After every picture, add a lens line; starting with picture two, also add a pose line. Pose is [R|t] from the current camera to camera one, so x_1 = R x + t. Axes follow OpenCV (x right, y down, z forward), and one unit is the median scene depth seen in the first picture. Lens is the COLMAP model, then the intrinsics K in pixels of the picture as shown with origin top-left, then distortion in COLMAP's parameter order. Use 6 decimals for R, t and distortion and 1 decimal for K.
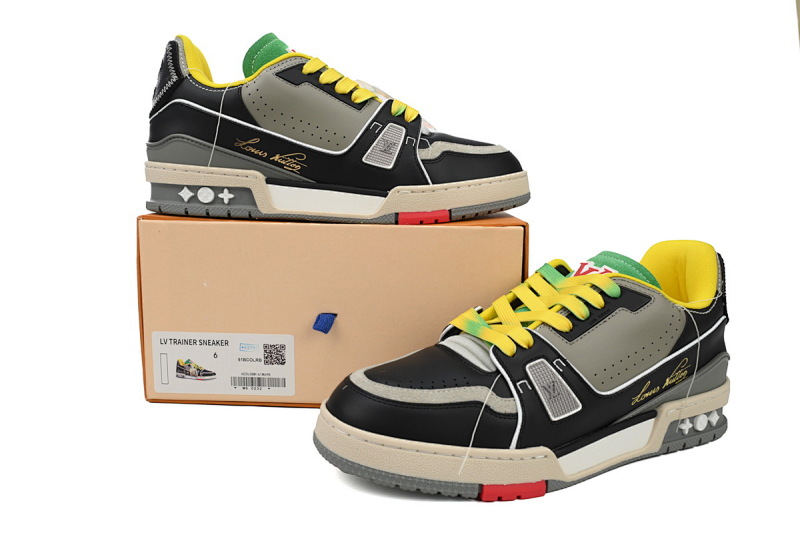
lens RADIAL K [[643.6, 0, 399.5], [0, 643.6, 264.5], [0, 0, 1]] dist [-0.006786, -0.005087]
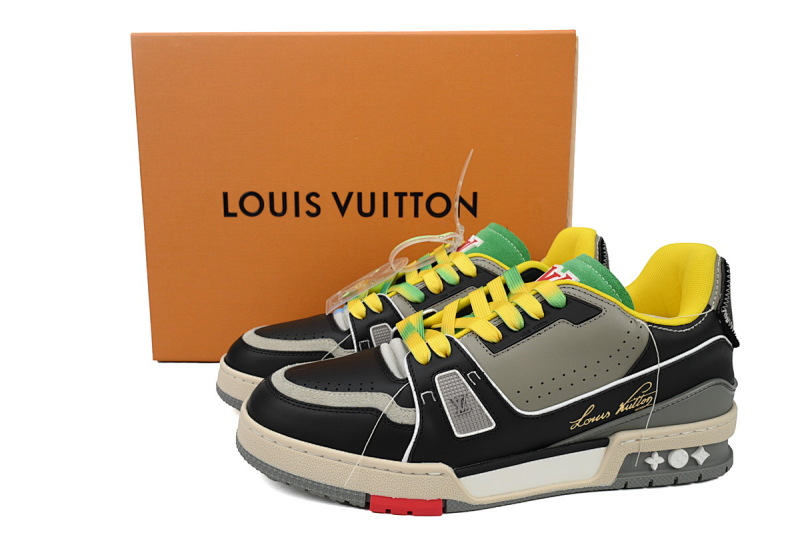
lens RADIAL K [[643.6, 0, 399.9], [0, 643.6, 264.3], [0, 0, 1]] dist [-0.006786, -0.005087]
pose [[0.949362, 0.026972, -0.313024, 0.425639], [-0.021519, 0.999551, 0.020864, -0.023954], [0.313446, -0.013071, 0.949516, 0.088487]]
